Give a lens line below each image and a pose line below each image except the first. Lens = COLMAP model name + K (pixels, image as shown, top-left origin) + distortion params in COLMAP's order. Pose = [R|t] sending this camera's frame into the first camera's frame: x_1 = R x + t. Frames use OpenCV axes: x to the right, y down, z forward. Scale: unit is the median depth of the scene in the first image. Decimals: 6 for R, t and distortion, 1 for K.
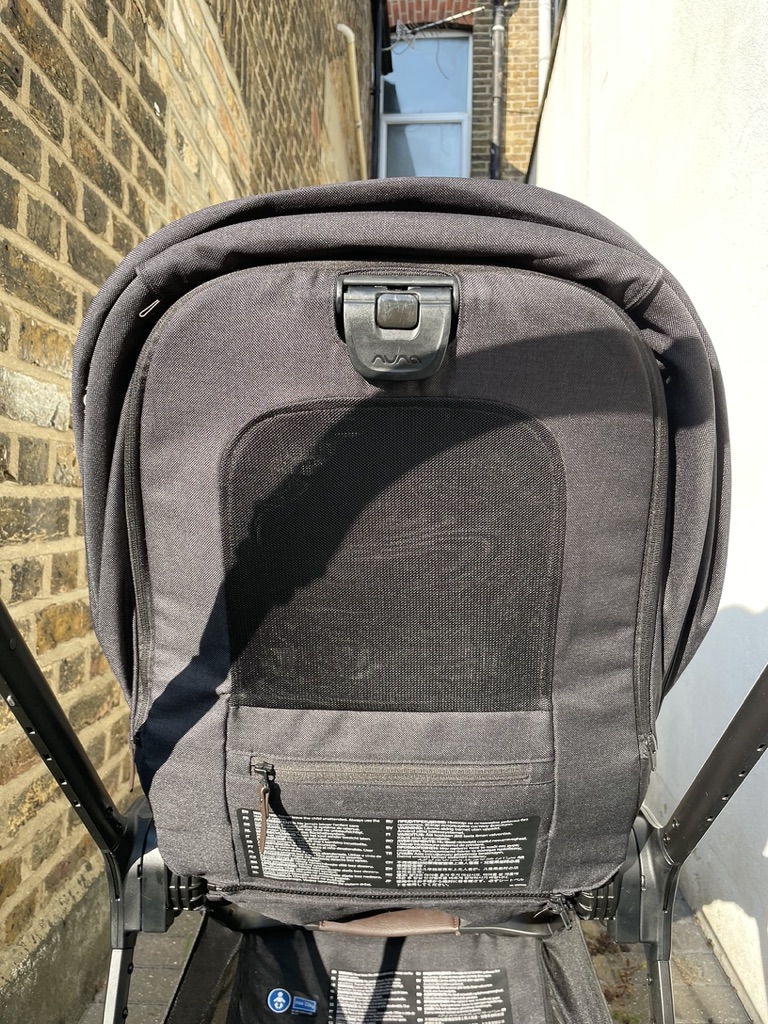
lens RADIAL K [[779.2, 0, 383.4], [0, 779.2, 506.6], [0, 0, 1]] dist [0.083009, -0.116939]
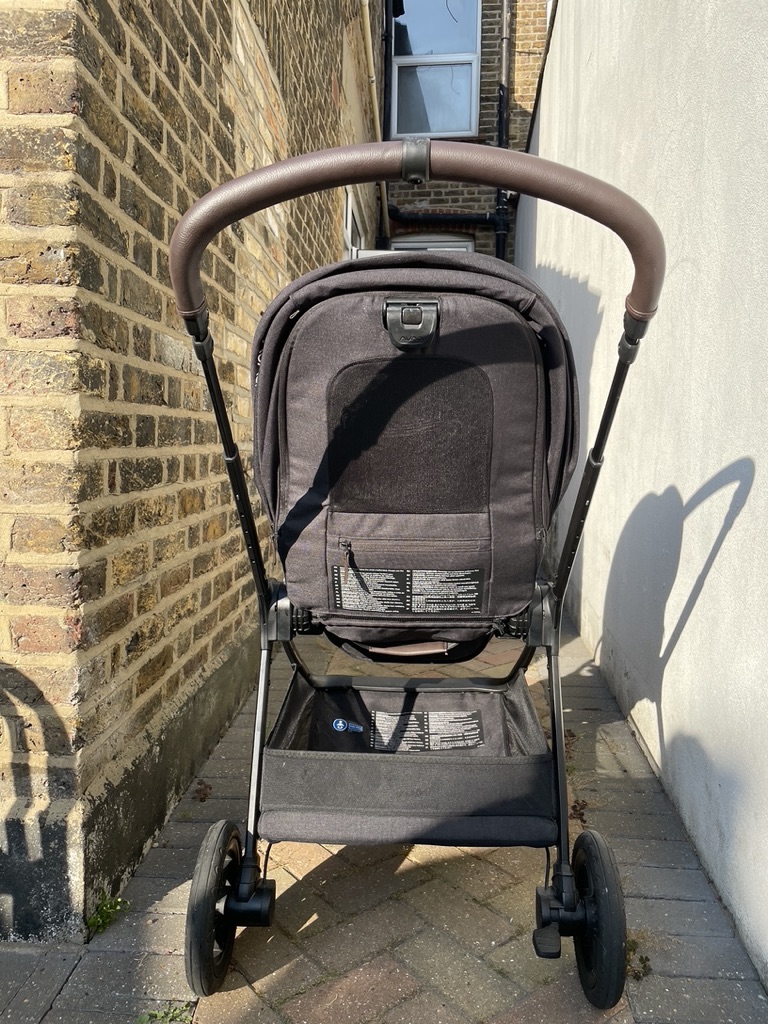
lens RADIAL K [[779.2, 0, 386.0], [0, 779.2, 505.0], [0, 0, 1]] dist [0.083009, -0.116939]
pose [[0.999896, -0.006149, -0.013024, -0.019636], [0.007128, 0.997040, 0.076560, 0.073147], [0.012514, -0.076645, 0.996980, -0.838488]]
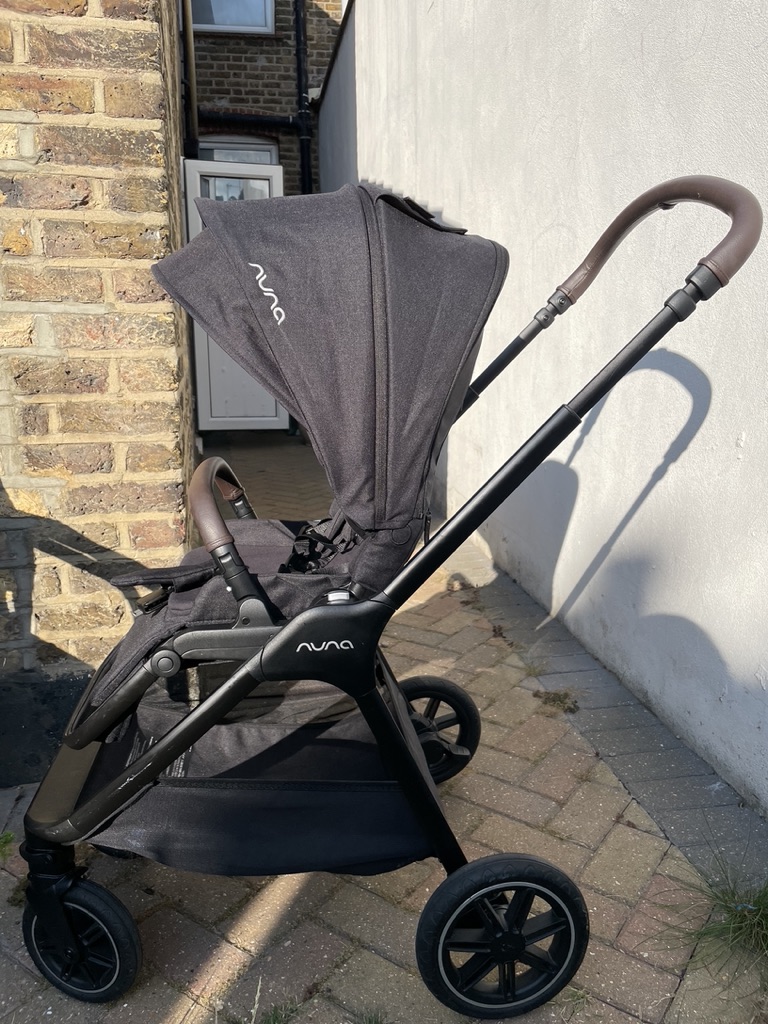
lens RADIAL K [[779.2, 0, 393.6], [0, 779.2, 508.5], [0, 0, 1]] dist [0.083009, -0.116939]
pose [[0.962348, -0.085199, 0.258123, -0.735861], [0.031299, 0.978025, 0.206126, -0.033926], [-0.270013, -0.190286, 0.943867, -1.458131]]
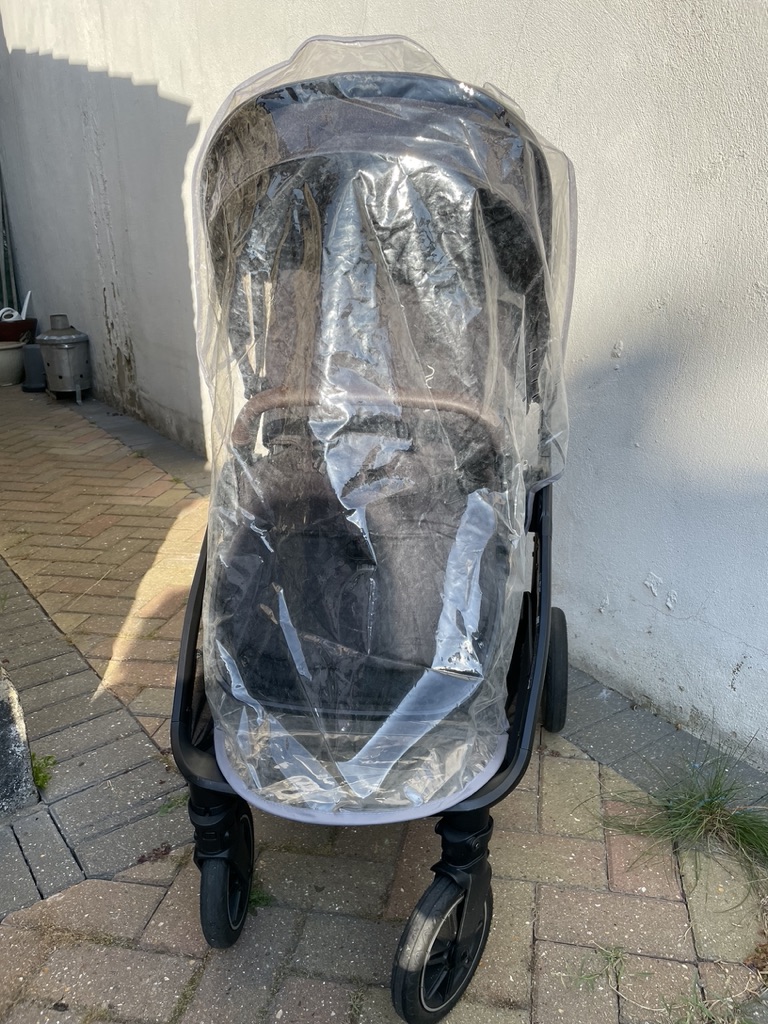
lens RADIAL K [[779.2, 0, 396.9], [0, 779.2, 515.5], [0, 0, 1]] dist [0.083009, -0.116939]
pose [[0.770892, -0.233974, 0.592437, -1.044161], [0.039458, 0.945848, 0.322203, -0.023164], [-0.635743, -0.225007, 0.738379, -0.918542]]
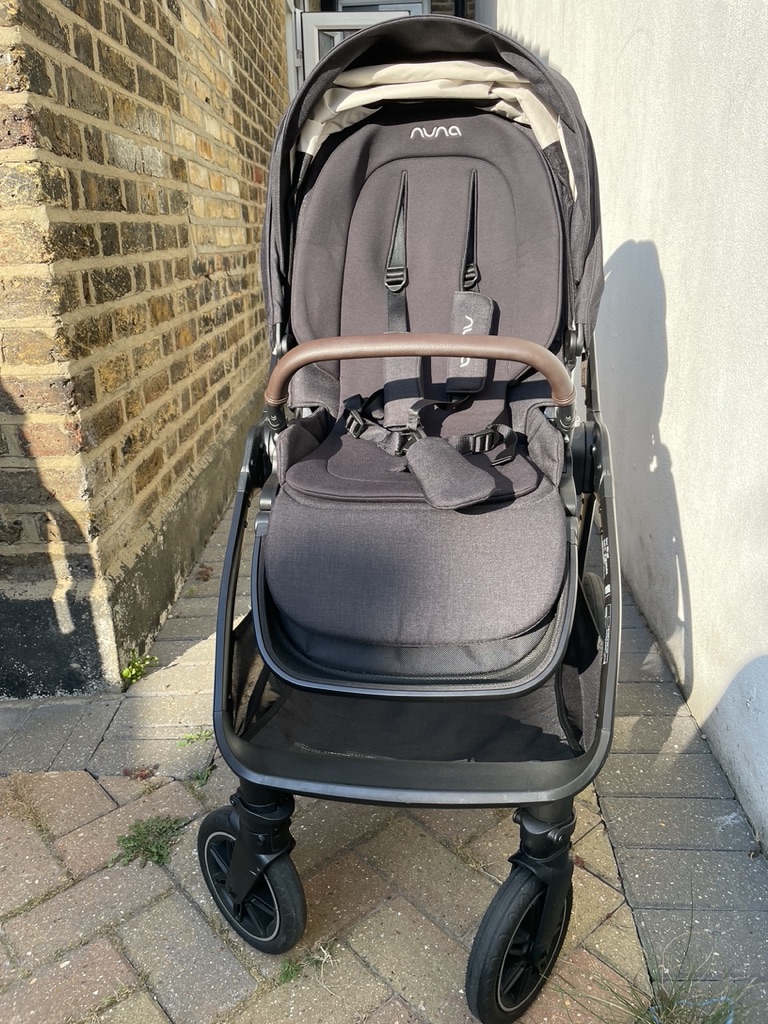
lens RADIAL K [[779.2, 0, 390.3], [0, 779.2, 503.5], [0, 0, 1]] dist [0.083009, -0.116939]
pose [[0.997848, -0.061845, 0.021796, -0.020351], [0.051543, 0.945224, 0.322328, 0.057871], [-0.040537, -0.320511, 0.946377, -1.032495]]
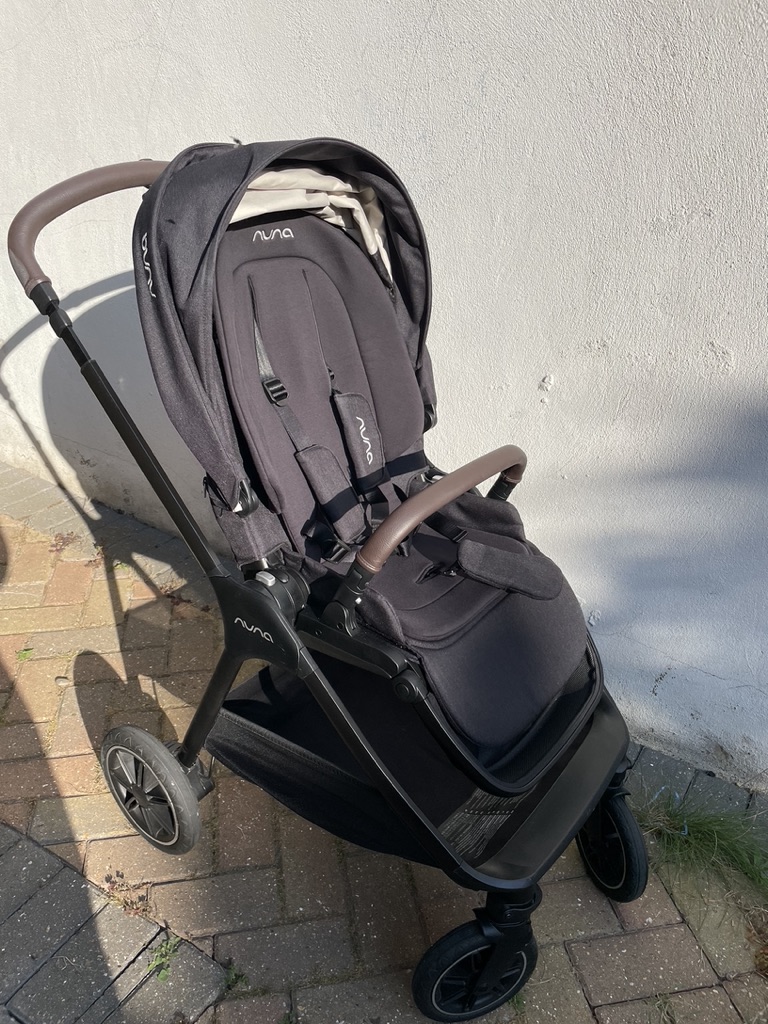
lens RADIAL K [[779.2, 0, 382.3], [0, 779.2, 519.9], [0, 0, 1]] dist [0.083009, -0.116939]
pose [[0.478048, -0.407680, 0.777989, -1.188036], [-0.023378, 0.879536, 0.475257, -0.388811], [-0.878023, -0.245383, 0.410930, -0.203243]]
